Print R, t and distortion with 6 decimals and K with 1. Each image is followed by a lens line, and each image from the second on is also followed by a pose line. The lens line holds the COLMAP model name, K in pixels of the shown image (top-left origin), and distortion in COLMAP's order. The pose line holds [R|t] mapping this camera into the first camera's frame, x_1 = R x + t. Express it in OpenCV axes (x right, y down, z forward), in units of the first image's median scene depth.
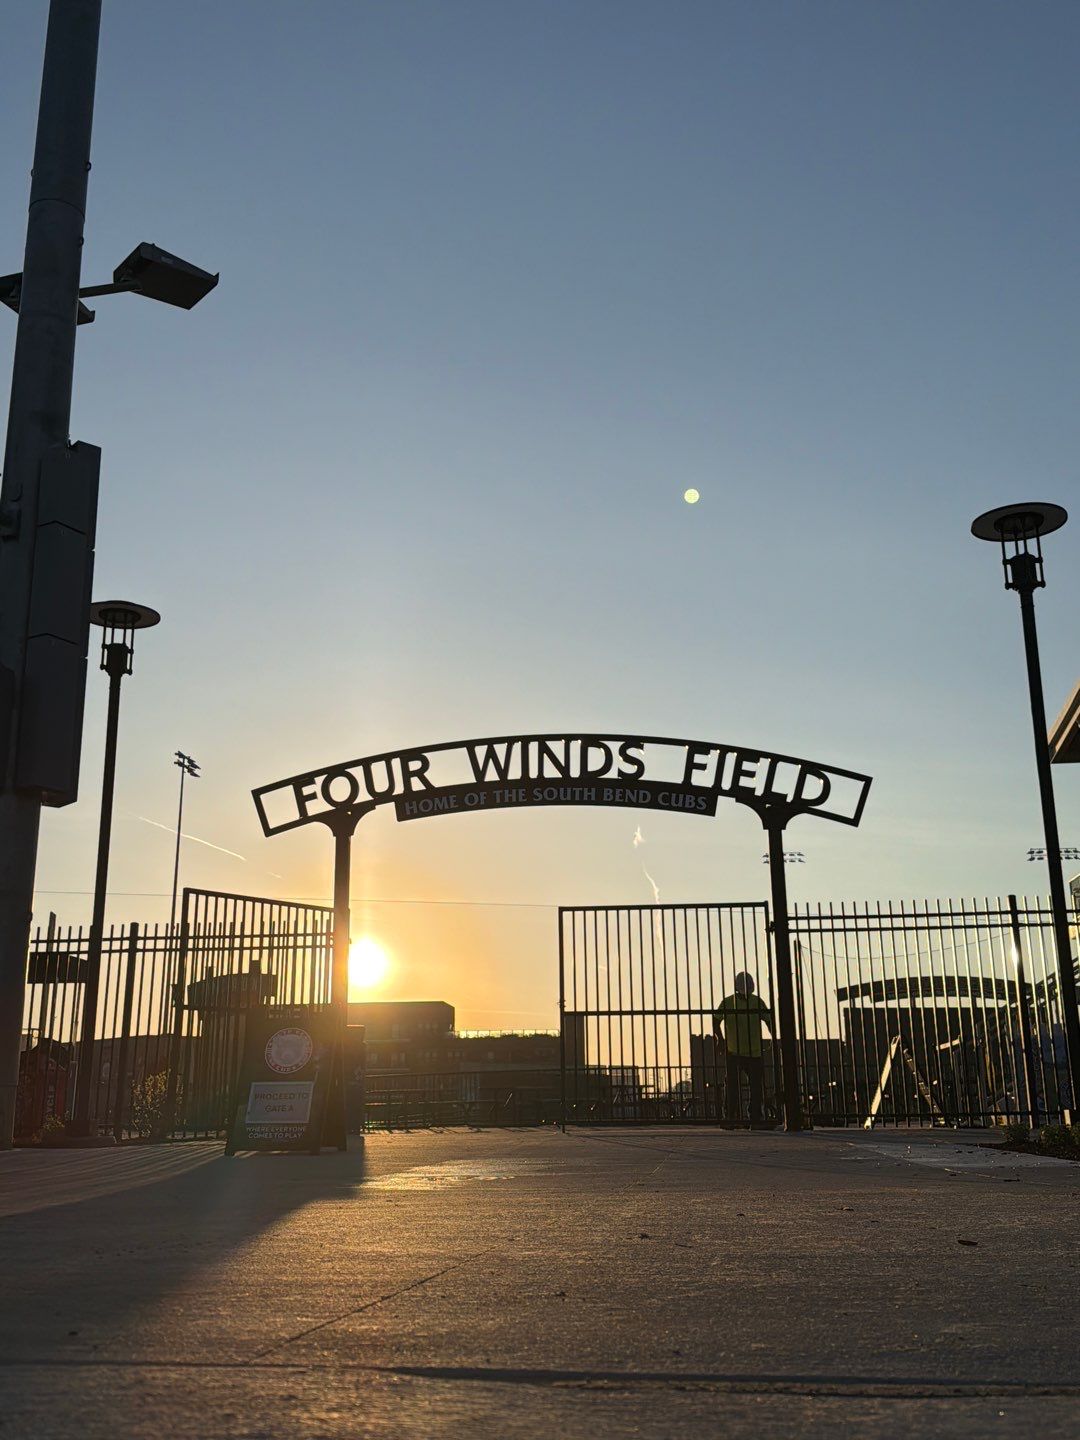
lens RADIAL K [[1401.6, 0, 540.4], [0, 1401.6, 740.3], [0, 0, 1]] dist [0.145961, -0.337004]
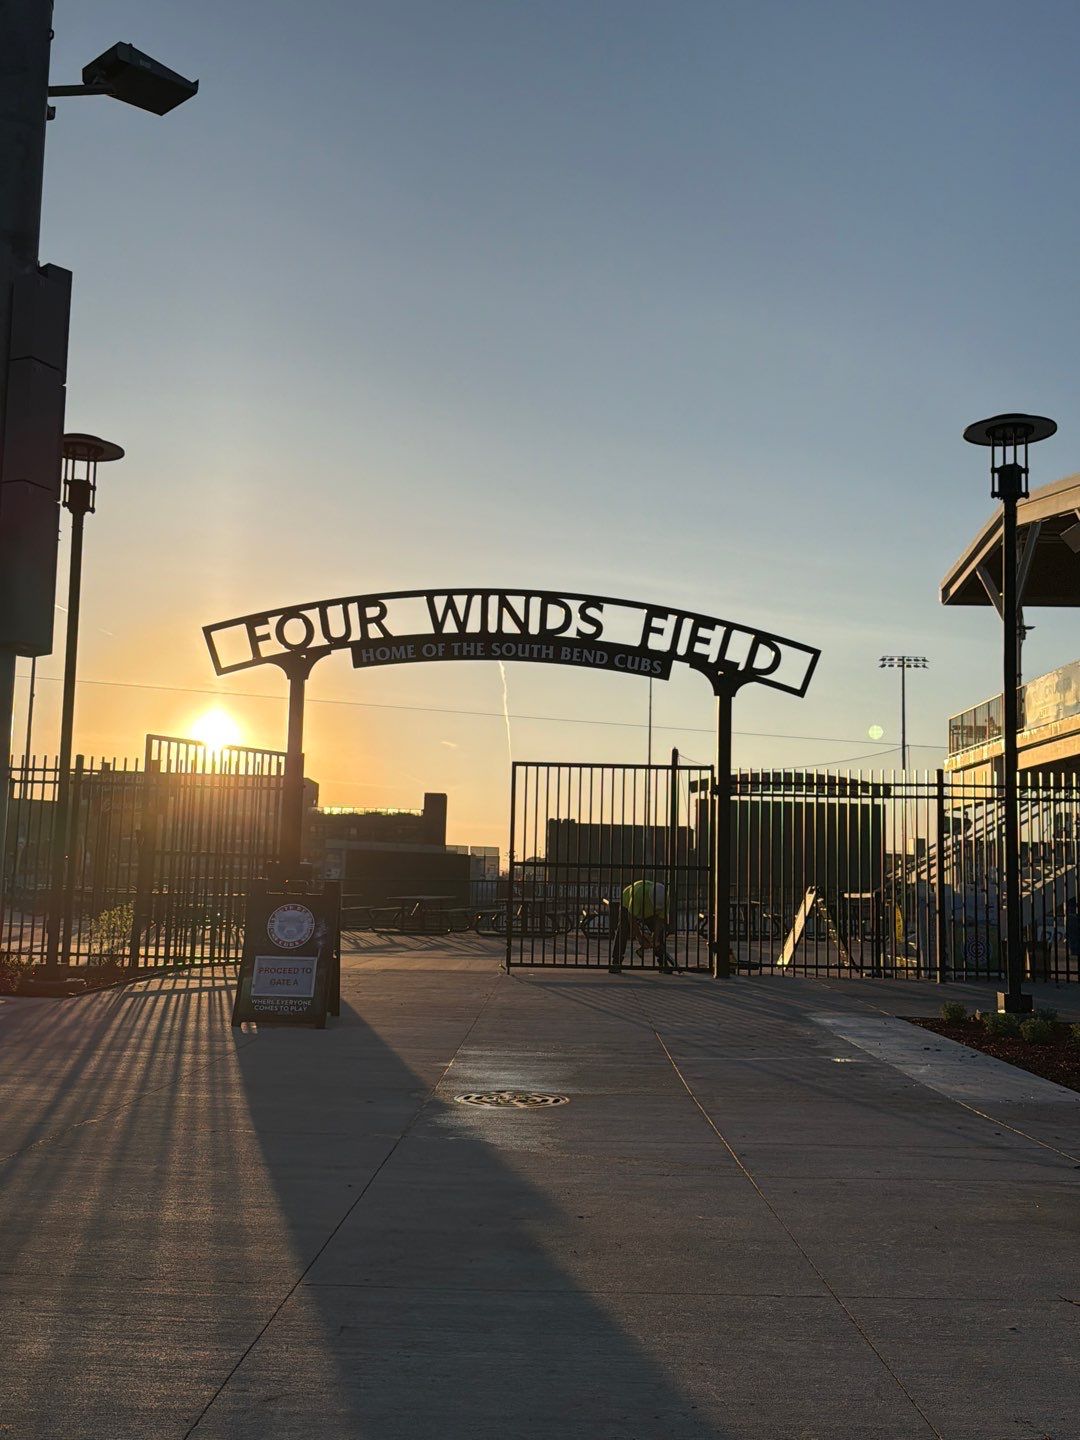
lens RADIAL K [[1401.6, 0, 540.4], [0, 1401.6, 740.3], [0, 0, 1]] dist [0.145961, -0.337004]
pose [[0.992217, 0.043174, 0.116793, -0.085388], [-0.062180, 0.984442, 0.164343, -0.064743], [-0.107880, -0.170326, 0.979465, -0.001284]]
